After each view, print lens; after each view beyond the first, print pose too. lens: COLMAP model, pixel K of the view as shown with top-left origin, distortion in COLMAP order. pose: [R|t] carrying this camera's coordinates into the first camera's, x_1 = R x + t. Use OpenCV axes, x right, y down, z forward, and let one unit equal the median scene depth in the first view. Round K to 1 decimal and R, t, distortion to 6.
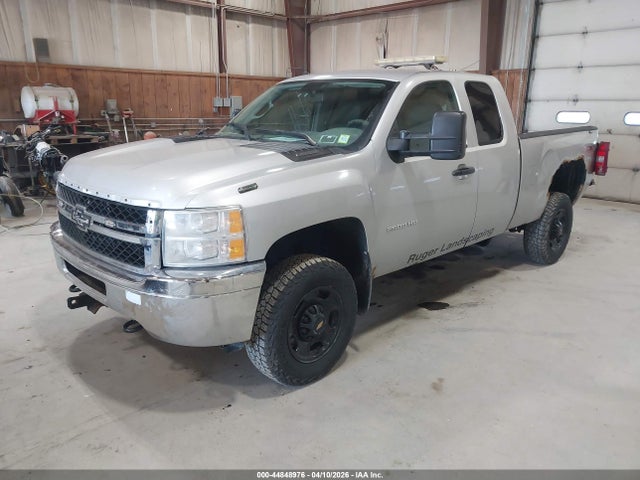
lens RADIAL K [[526.6, 0, 320.0], [0, 526.6, 240.0], [0, 0, 1]] dist [0.001385, 0.004538]
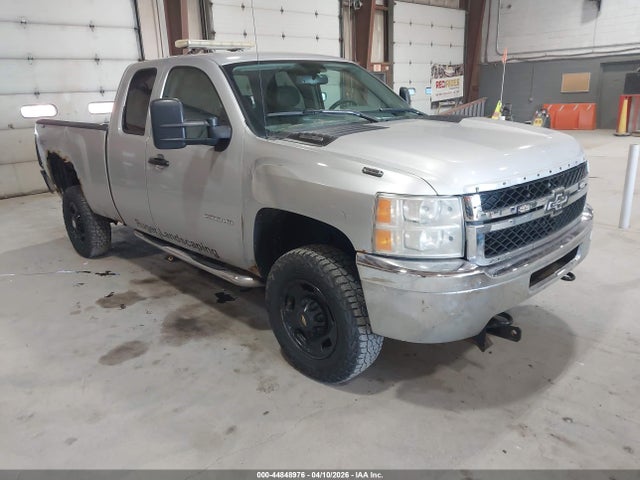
lens RADIAL K [[526.6, 0, 320.0], [0, 526.6, 240.0], [0, 0, 1]] dist [0.001385, 0.004538]
pose [[-0.041389, -0.270907, 0.961715, -1.169391], [0.276171, 0.921938, 0.271588, -0.302092], [-0.960217, 0.276839, 0.036658, 1.205399]]
